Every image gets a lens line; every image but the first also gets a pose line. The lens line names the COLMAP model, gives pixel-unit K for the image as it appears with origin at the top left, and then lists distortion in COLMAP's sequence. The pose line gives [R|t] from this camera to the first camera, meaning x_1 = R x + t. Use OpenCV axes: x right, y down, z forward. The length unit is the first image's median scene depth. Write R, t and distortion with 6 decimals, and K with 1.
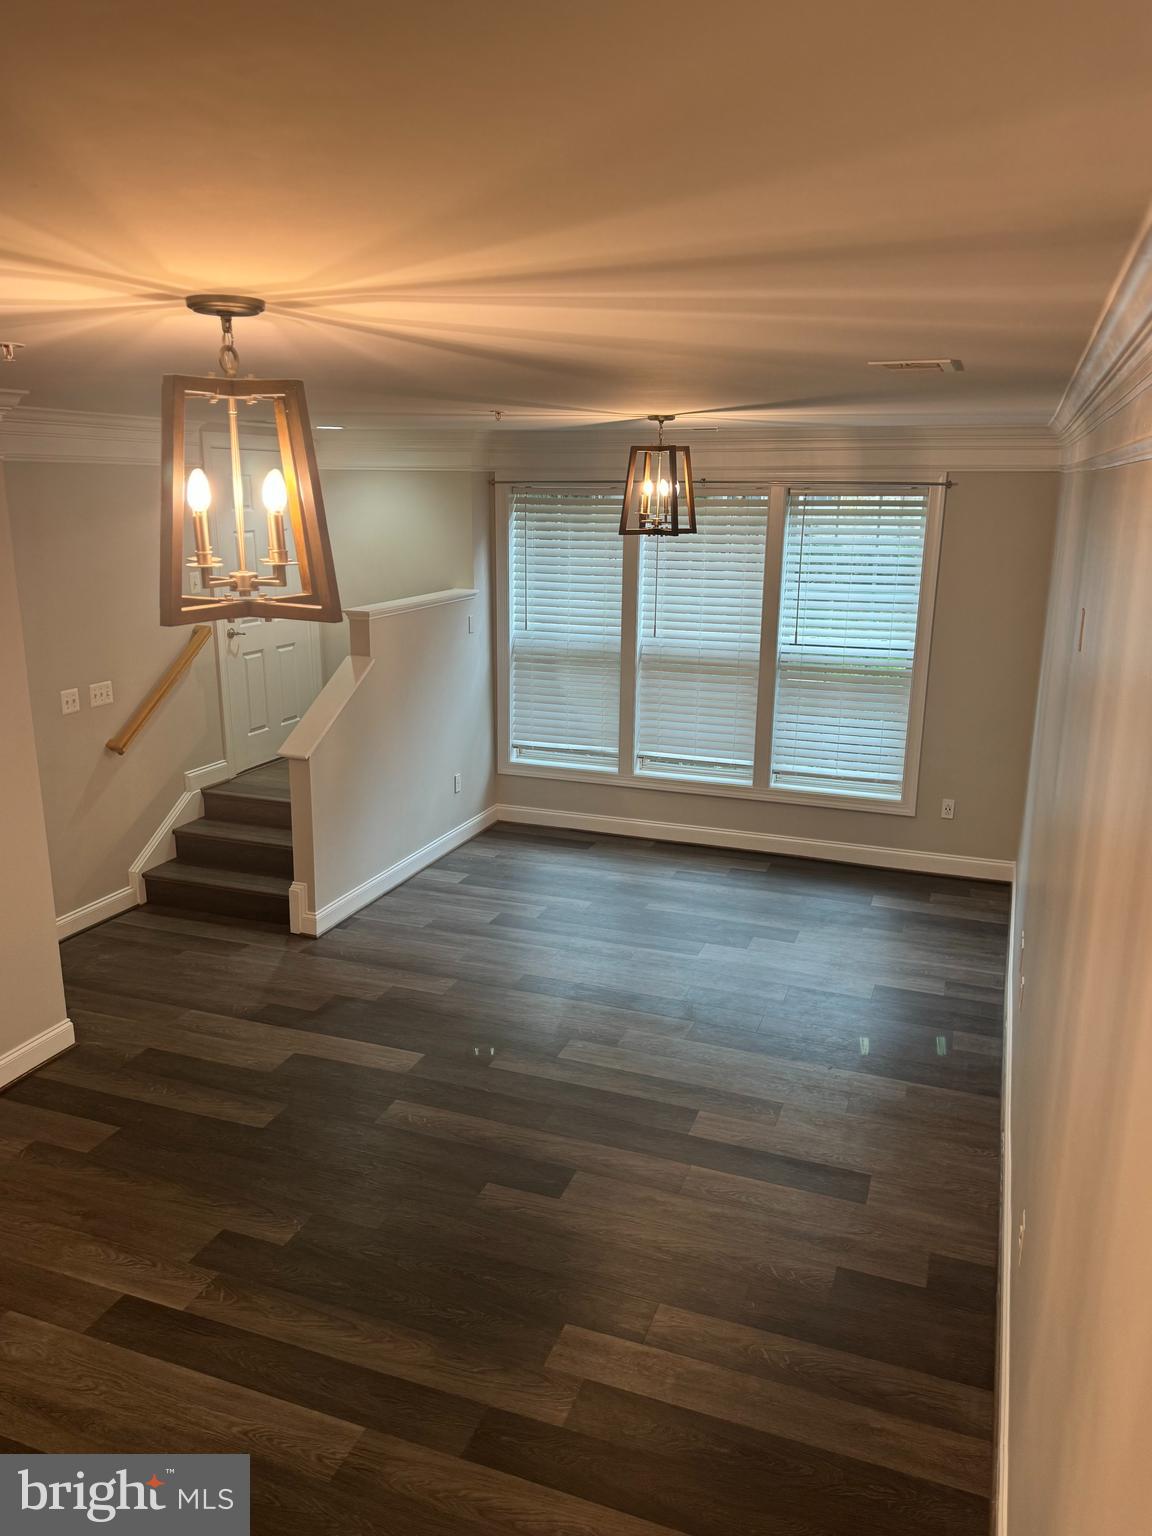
lens RADIAL K [[1125.4, 0, 580.6], [0, 1125.4, 788.4], [0, 0, 1]] dist [0.075387, -0.110524]
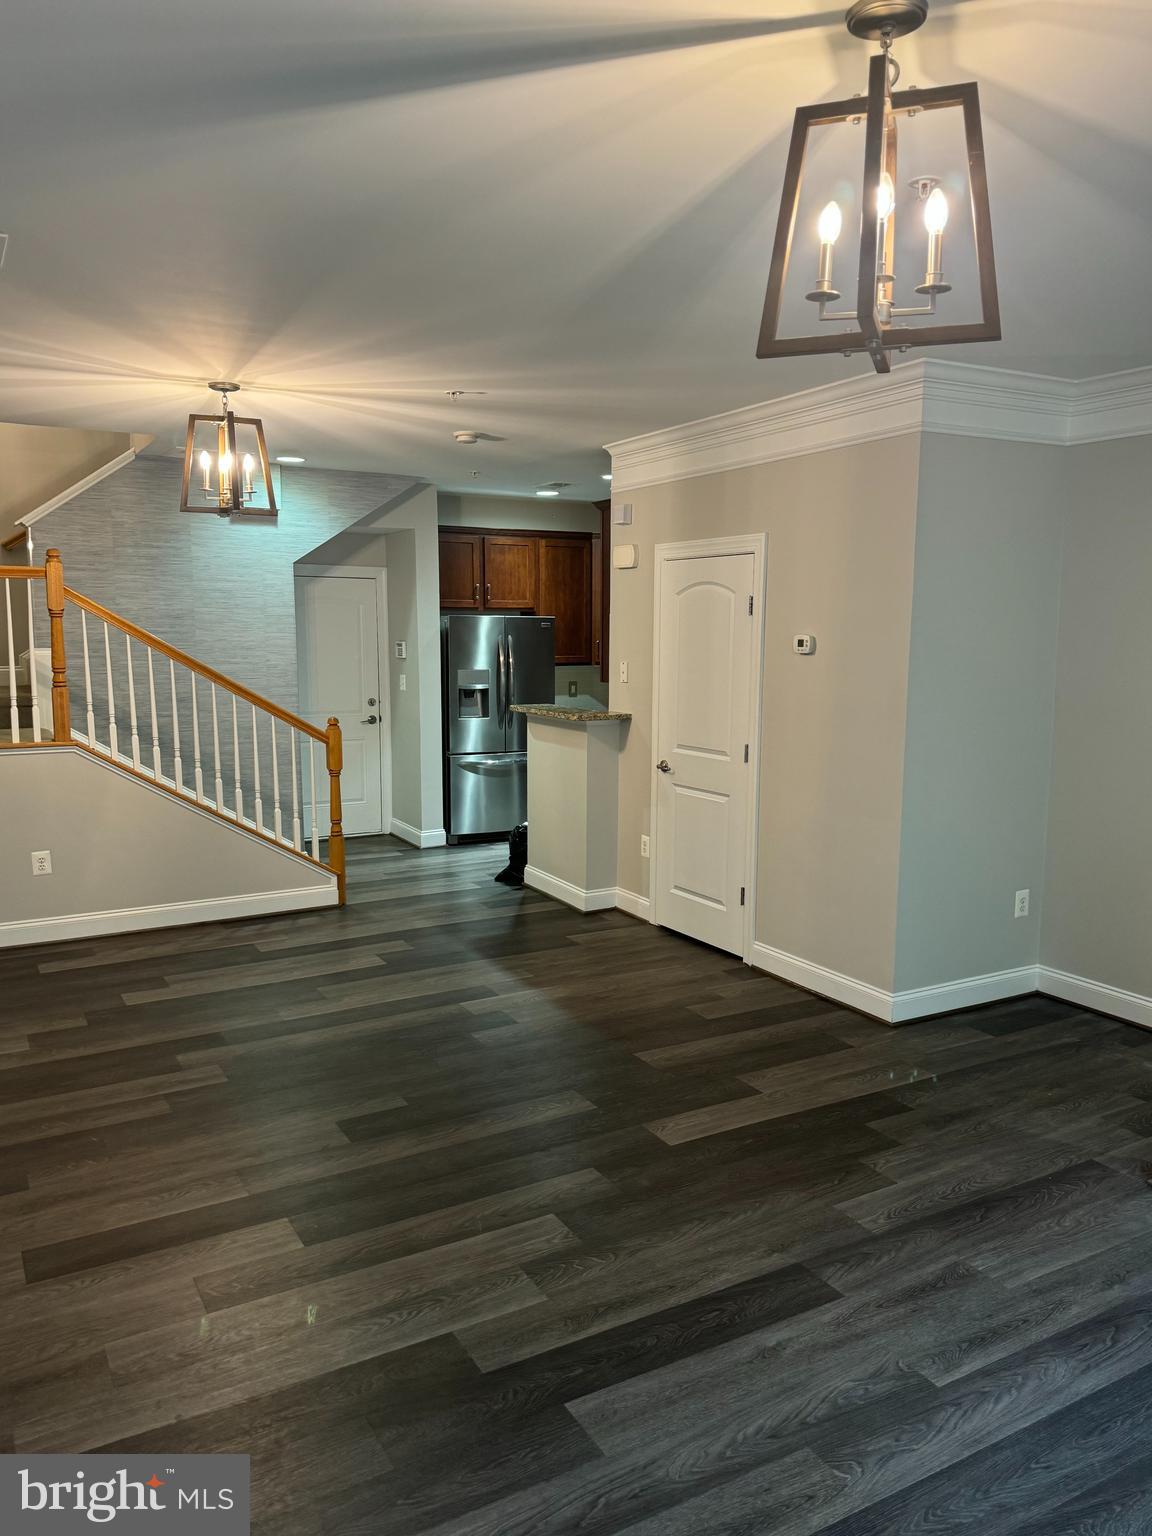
lens RADIAL K [[1125.4, 0, 580.6], [0, 1125.4, 788.4], [0, 0, 1]] dist [0.075387, -0.110524]
pose [[-0.643032, 0.100587, -0.759205, 0.500695], [-0.207534, 0.931357, 0.299173, -0.224471], [0.737183, 0.349939, -0.578017, 1.432951]]
